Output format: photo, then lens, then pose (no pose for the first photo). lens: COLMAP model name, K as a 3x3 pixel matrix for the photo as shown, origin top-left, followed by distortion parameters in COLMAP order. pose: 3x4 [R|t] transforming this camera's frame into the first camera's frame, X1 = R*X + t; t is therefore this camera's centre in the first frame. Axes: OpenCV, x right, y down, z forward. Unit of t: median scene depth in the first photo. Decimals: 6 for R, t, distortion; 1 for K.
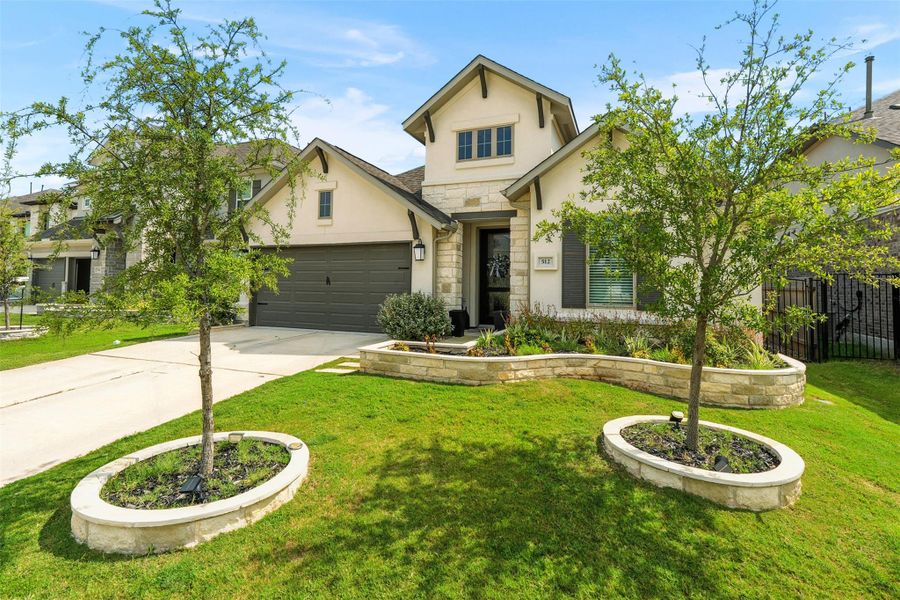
lens RADIAL K [[421.3, 0, 455.4], [0, 421.3, 269.5], [0, 0, 1]] dist [-0.000094, -0.000136]
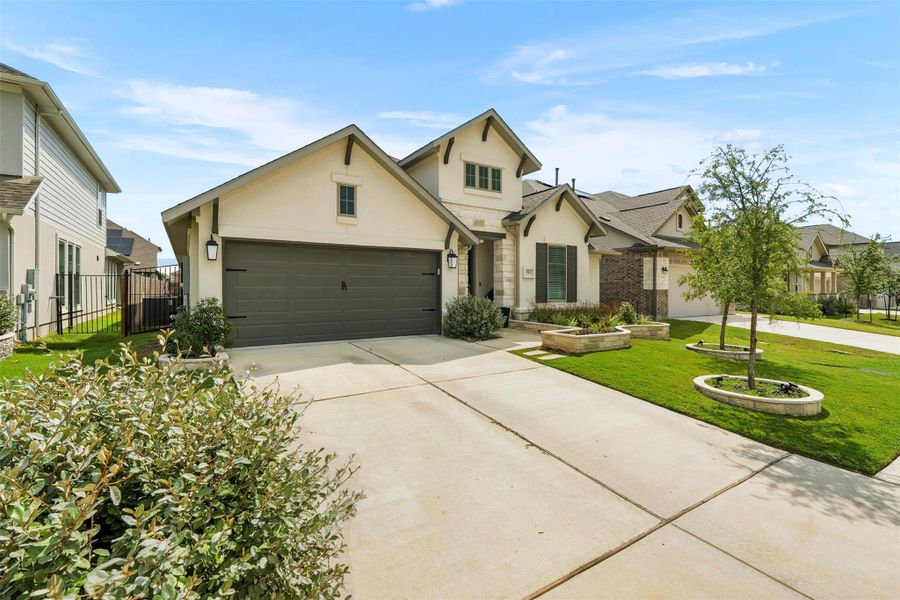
lens RADIAL K [[410.1, 0, 449.8], [0, 410.1, 294.4], [0, 0, 1]] dist [0.001659, 0.000215]
pose [[0.578419, -0.023840, 0.815391, -1.056957], [-0.025217, 0.998573, 0.047084, -0.001757], [-0.815350, -0.047796, 0.576993, 0.364615]]
